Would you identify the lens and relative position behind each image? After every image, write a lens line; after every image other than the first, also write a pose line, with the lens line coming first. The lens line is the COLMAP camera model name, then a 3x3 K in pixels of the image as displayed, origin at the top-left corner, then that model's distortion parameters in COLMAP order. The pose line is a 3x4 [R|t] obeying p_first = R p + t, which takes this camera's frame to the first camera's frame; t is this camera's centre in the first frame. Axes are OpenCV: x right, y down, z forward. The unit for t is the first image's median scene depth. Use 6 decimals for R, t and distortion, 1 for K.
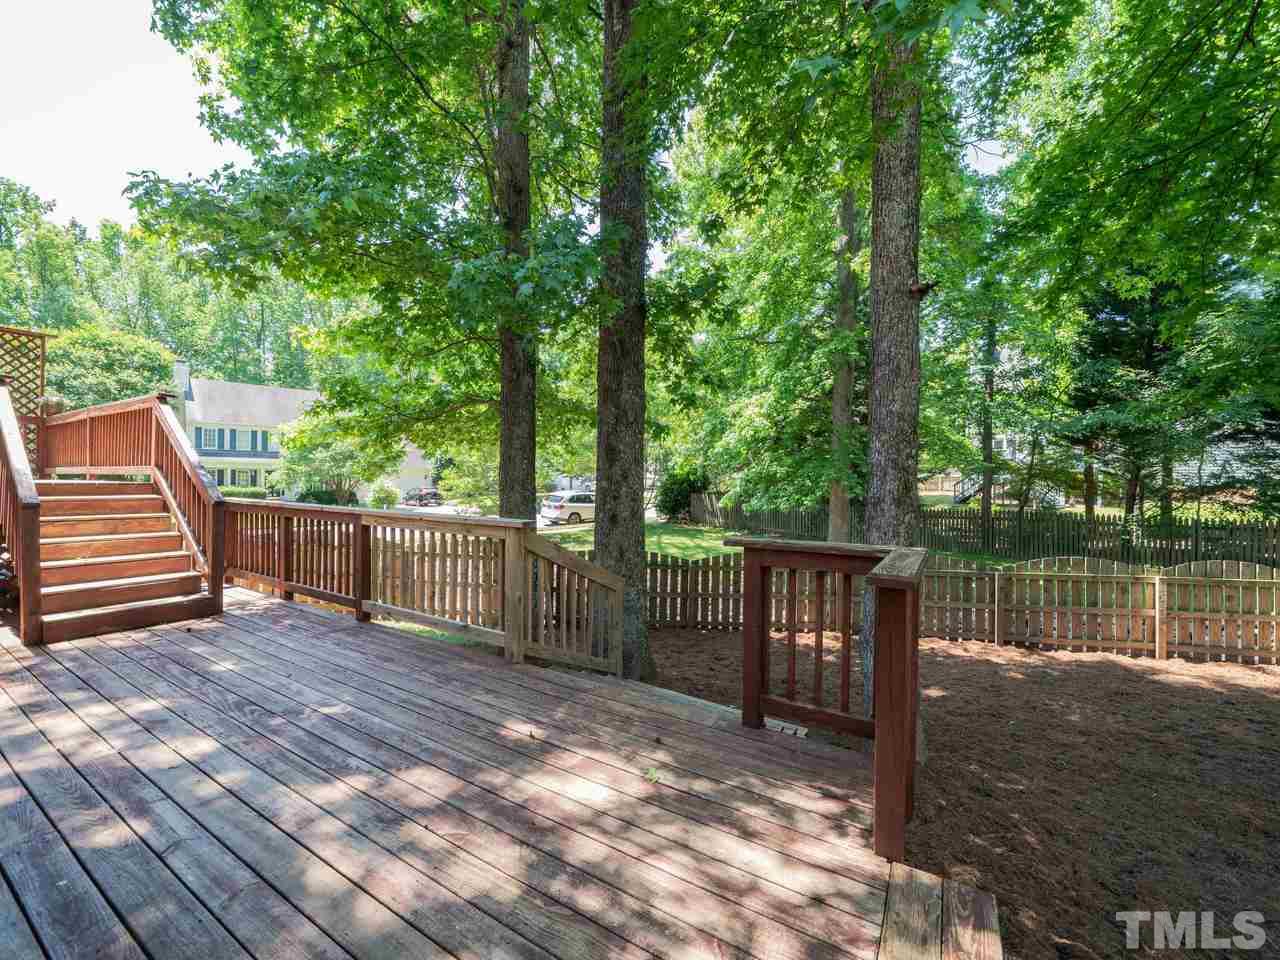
lens RADIAL K [[523.3, 0, 640.0], [0, 523.3, 480.0], [0, 0, 1]] dist [-0.000640, 0.000078]
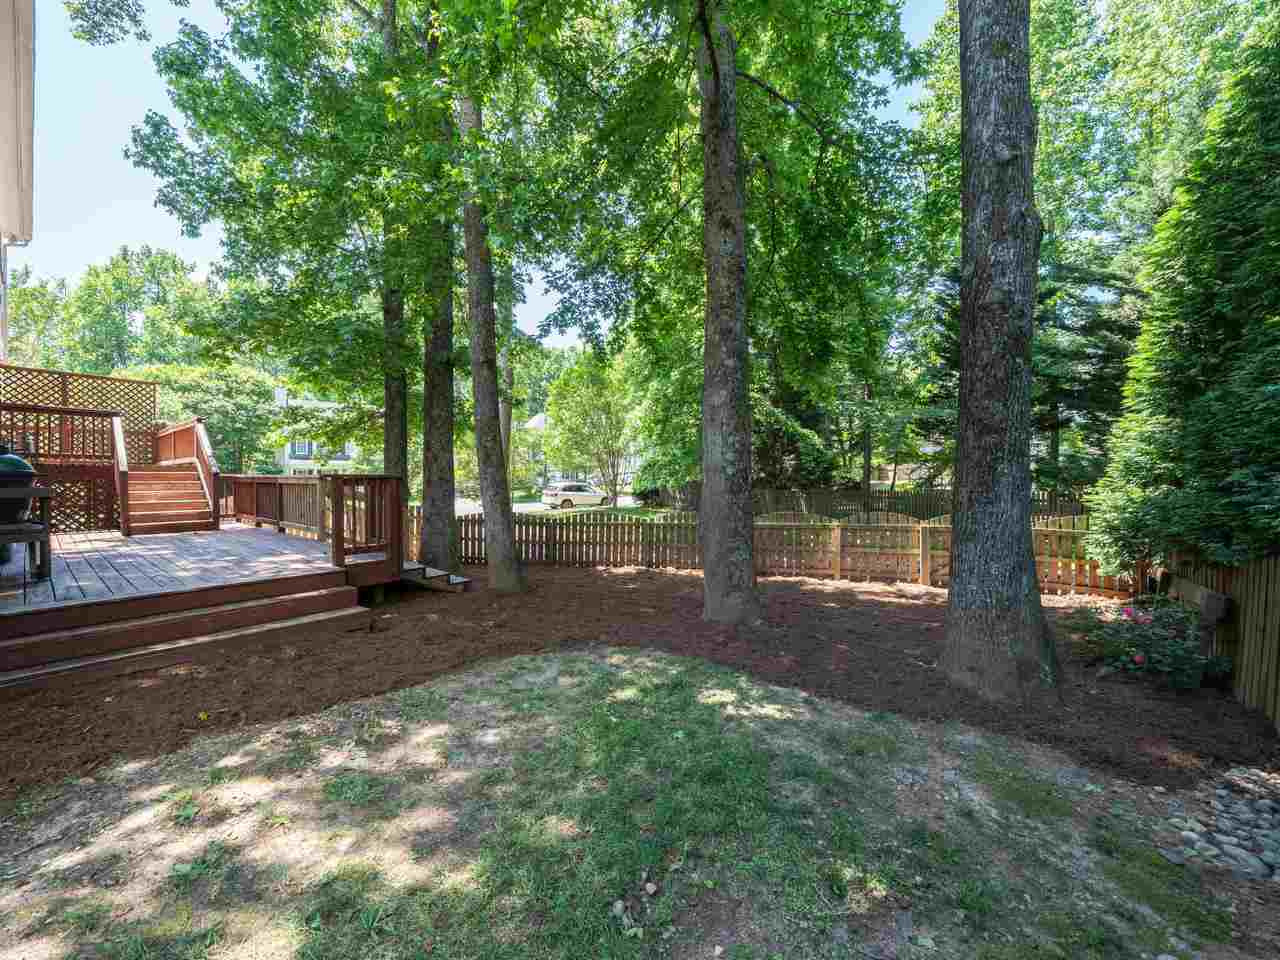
lens RADIAL K [[484.1, 0, 640.0], [0, 484.1, 480.0], [0, 0, 1]] dist [-0.000137, 0.000022]
pose [[0.993451, -0.013625, -0.113442, 0.497567], [0.014103, 0.999895, 0.003411, 0.041964], [0.113384, -0.004989, 0.993539, -0.316003]]
